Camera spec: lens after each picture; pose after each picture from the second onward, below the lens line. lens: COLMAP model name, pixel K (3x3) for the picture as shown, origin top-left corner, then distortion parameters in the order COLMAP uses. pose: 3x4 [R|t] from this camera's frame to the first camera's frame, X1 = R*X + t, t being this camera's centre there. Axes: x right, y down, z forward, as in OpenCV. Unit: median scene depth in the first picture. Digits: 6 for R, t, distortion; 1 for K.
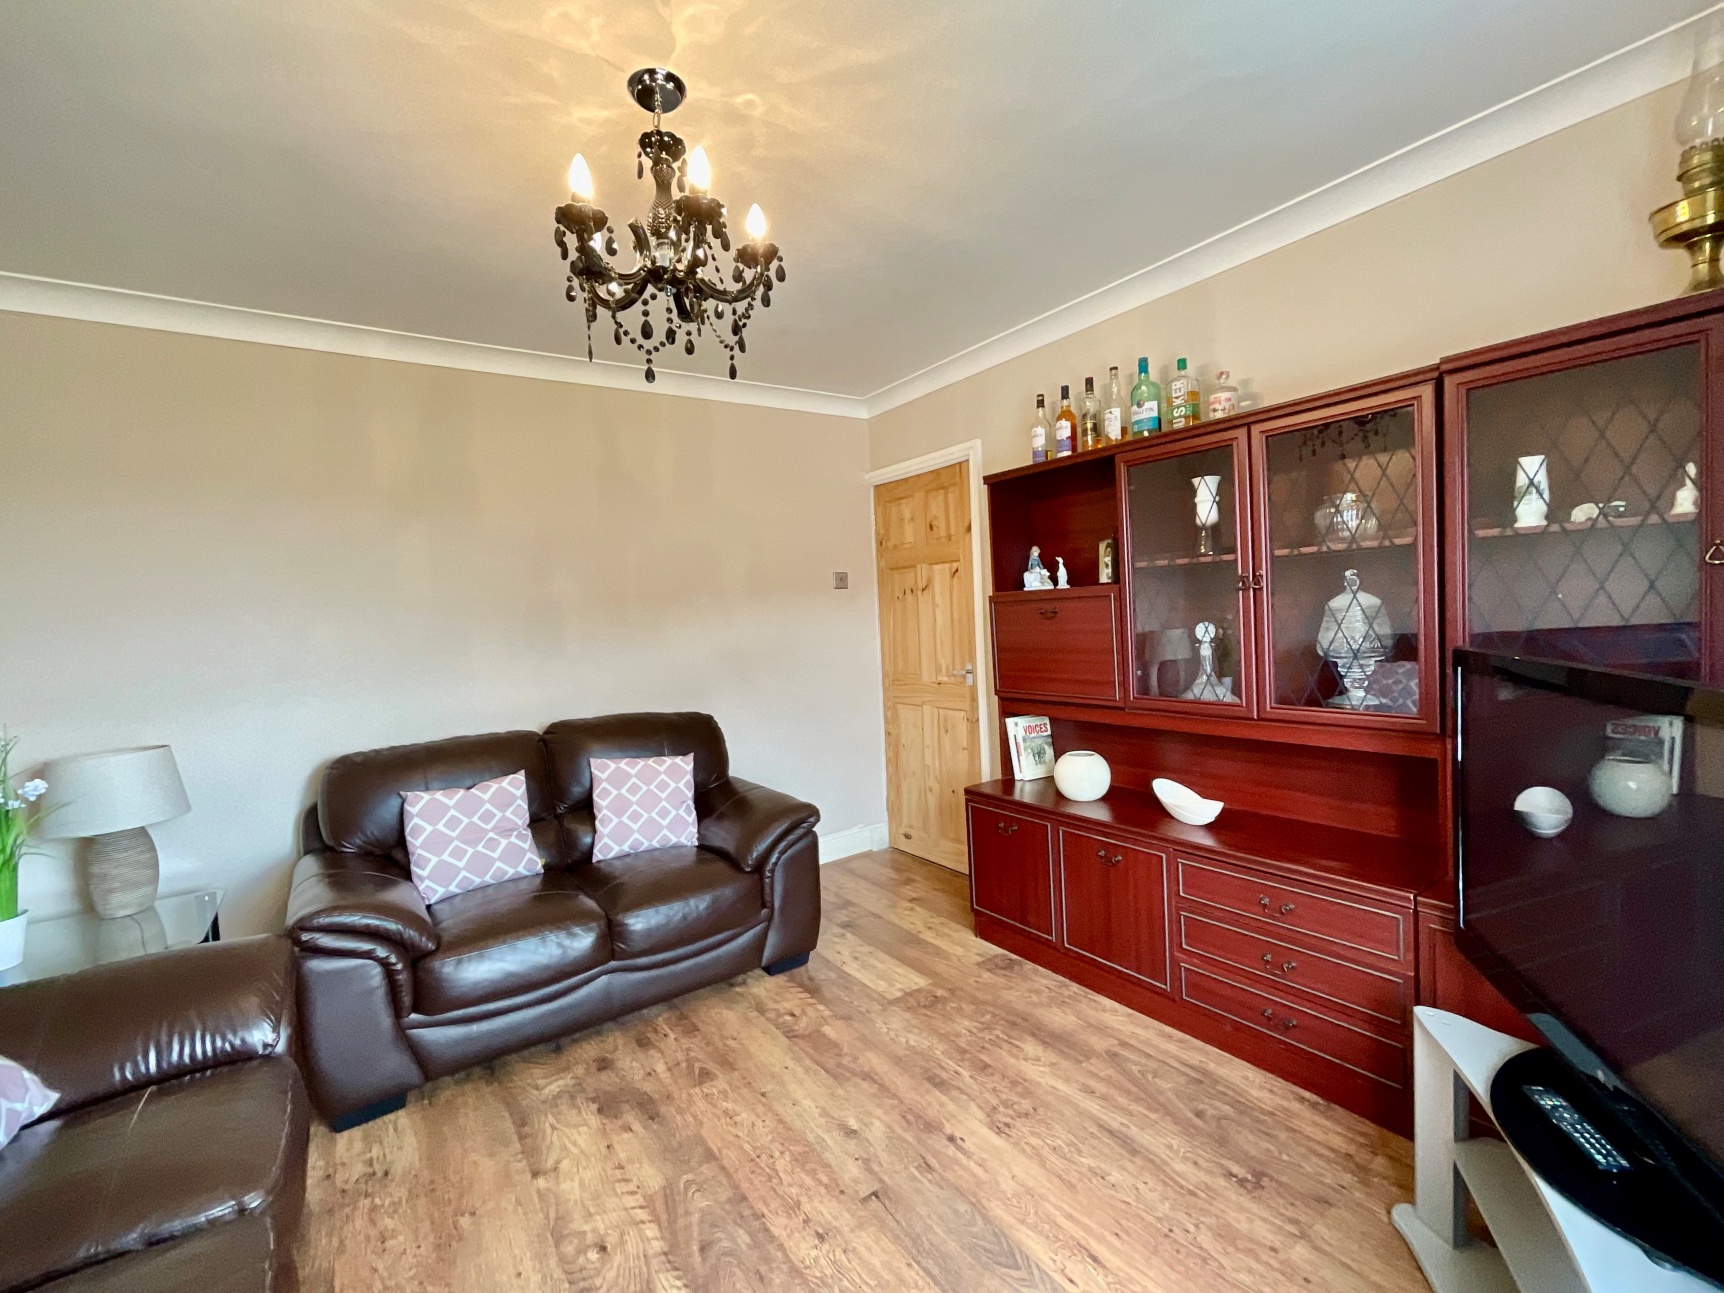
lens RADIAL K [[737.6, 0, 846.4], [0, 737.6, 653.3], [0, 0, 1]] dist [-0.000626, 0.000200]
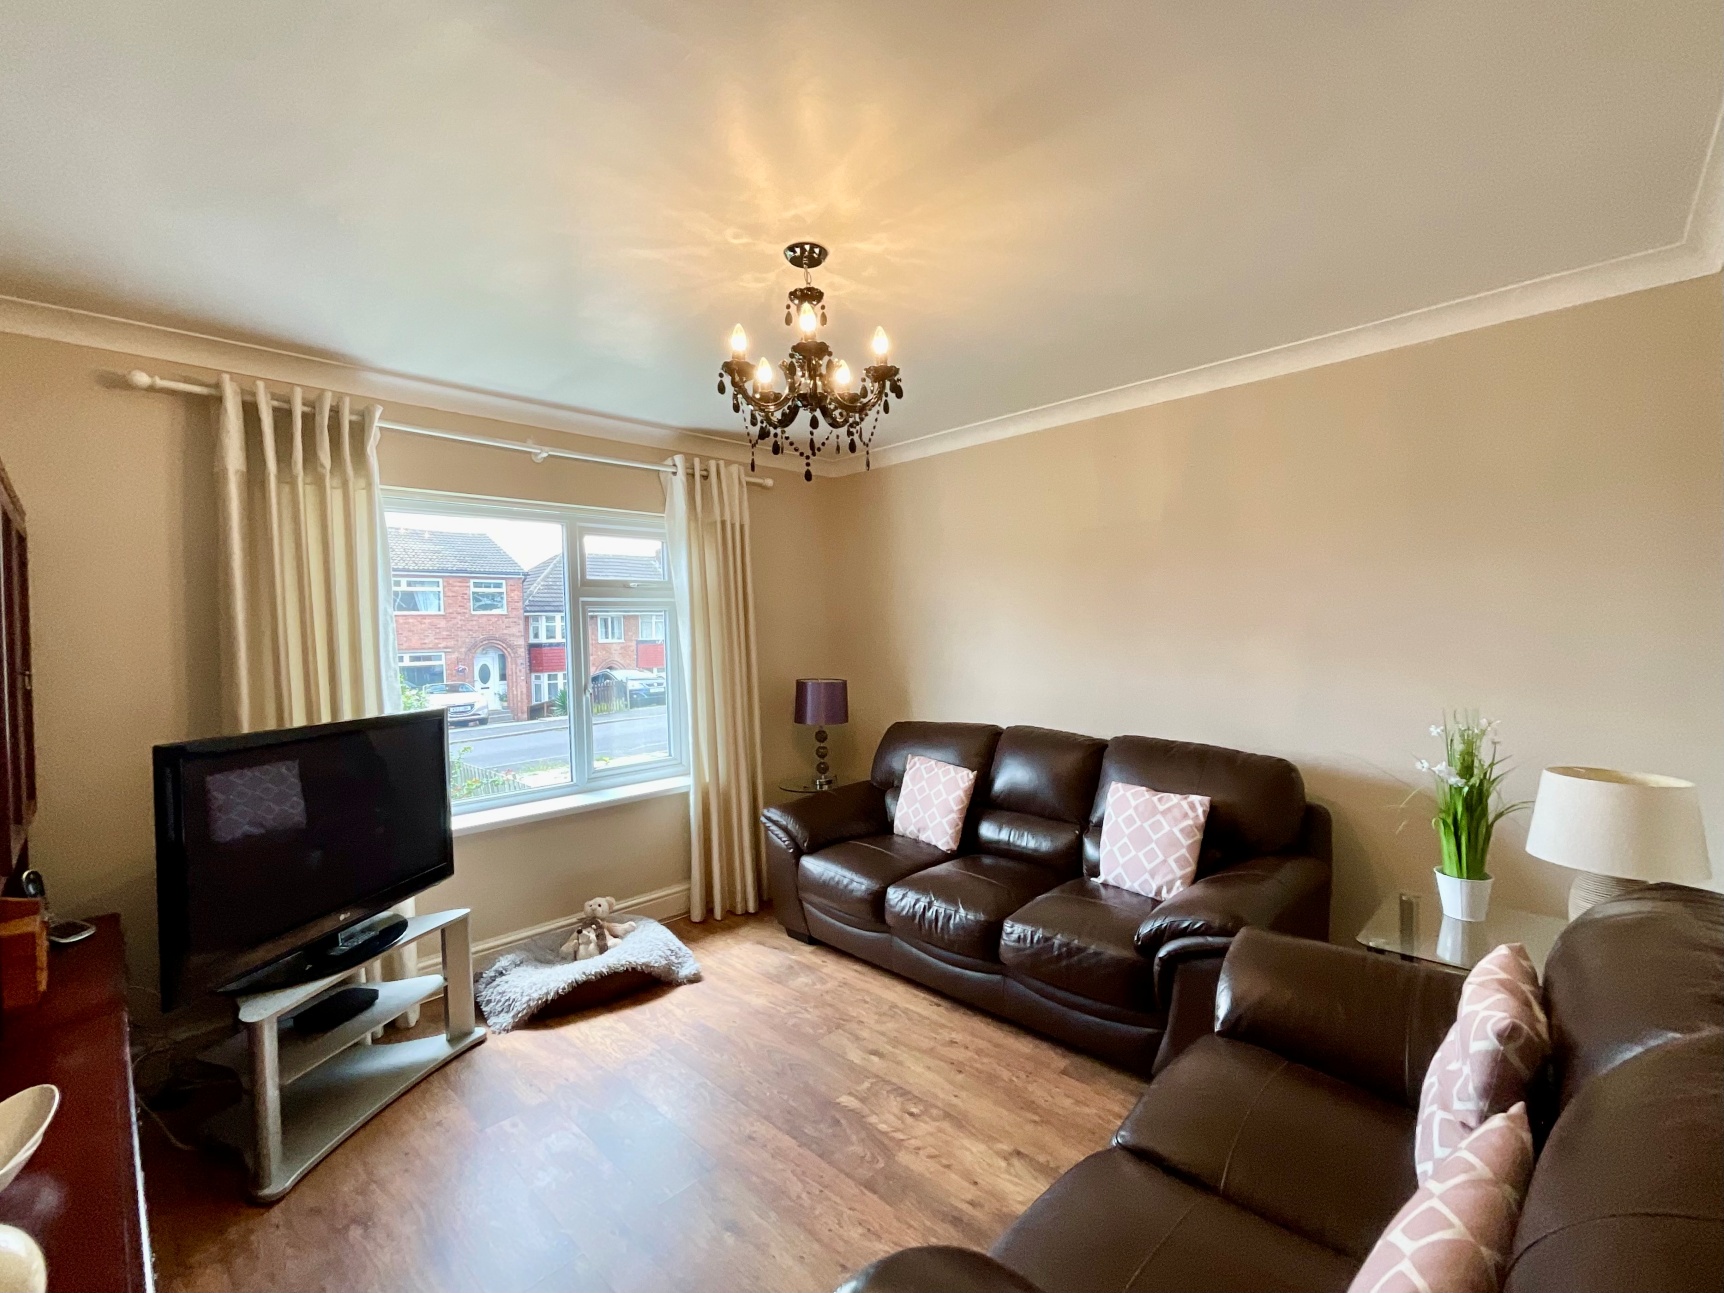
lens RADIAL K [[737.6, 0, 846.4], [0, 737.6, 653.3], [0, 0, 1]] dist [-0.000626, 0.000200]
pose [[-0.979179, 0.084484, -0.184581, -0.028753], [0.068906, 0.993623, 0.089247, -0.166987], [0.190944, 0.074670, -0.978757, 2.112620]]
